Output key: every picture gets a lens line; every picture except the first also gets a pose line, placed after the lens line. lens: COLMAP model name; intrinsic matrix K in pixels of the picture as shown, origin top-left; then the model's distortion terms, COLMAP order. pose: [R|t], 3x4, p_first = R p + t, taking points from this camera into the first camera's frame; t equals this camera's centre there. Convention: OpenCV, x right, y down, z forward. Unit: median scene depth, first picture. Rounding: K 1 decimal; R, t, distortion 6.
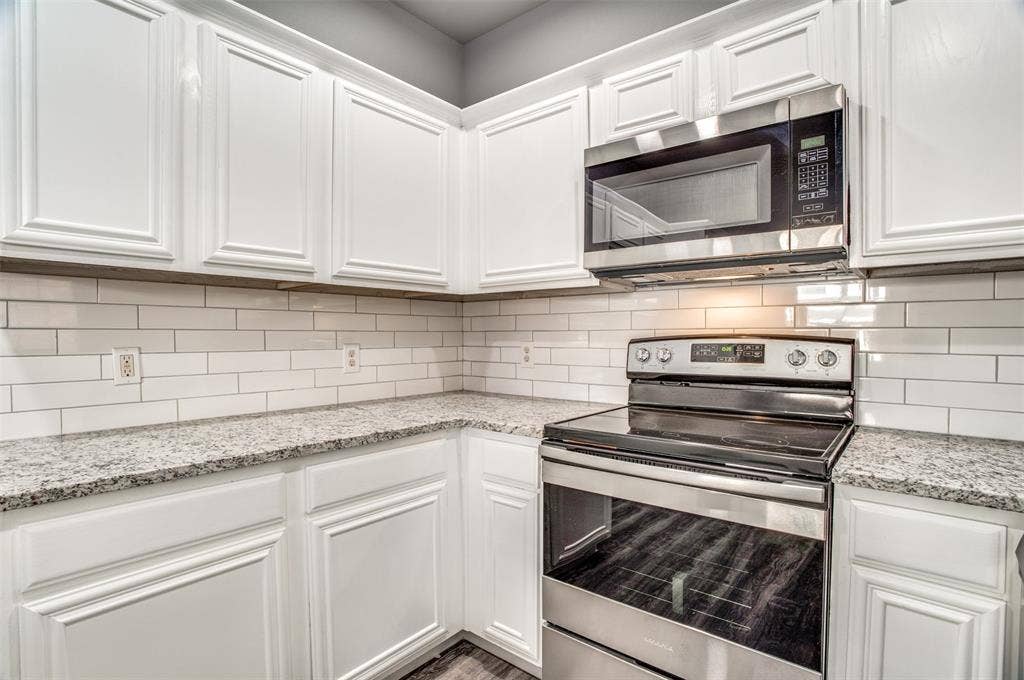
lens RADIAL K [[501.4, 0, 515.5], [0, 501.4, 344.2], [0, 0, 1]] dist [-0.071267, 0.021246]
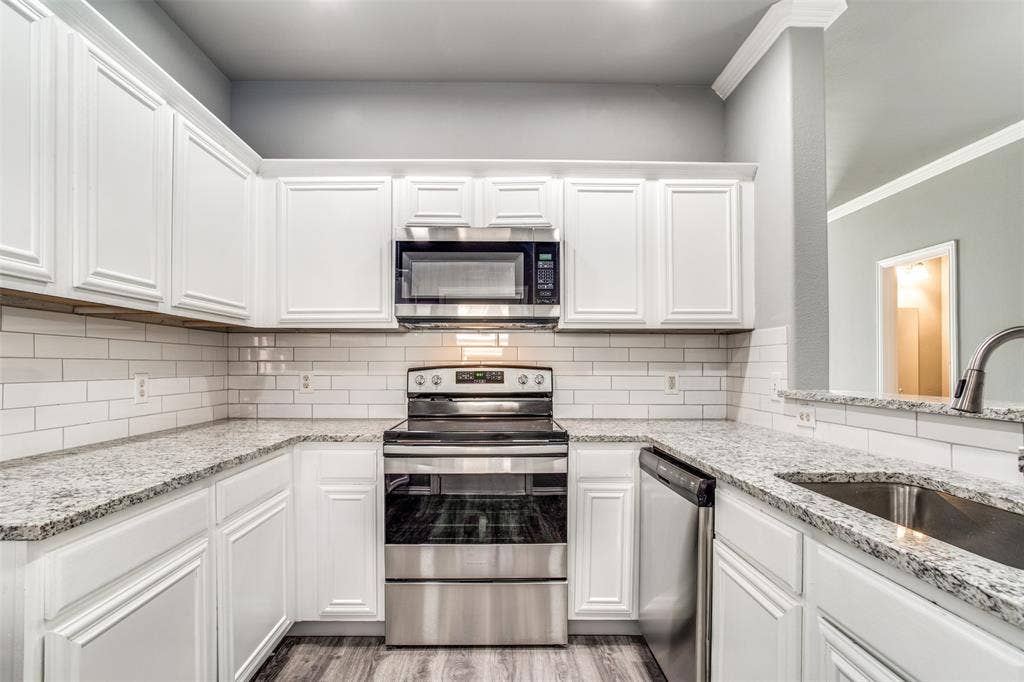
lens RADIAL K [[508.8, 0, 498.8], [0, 508.8, 363.0], [0, 0, 1]] dist [-0.037804, 0.002200]
pose [[0.763105, 0.006127, 0.646246, -0.559623], [0.008783, 0.999764, -0.019849, 0.006068], [-0.646215, 0.020823, 0.762871, -0.235332]]
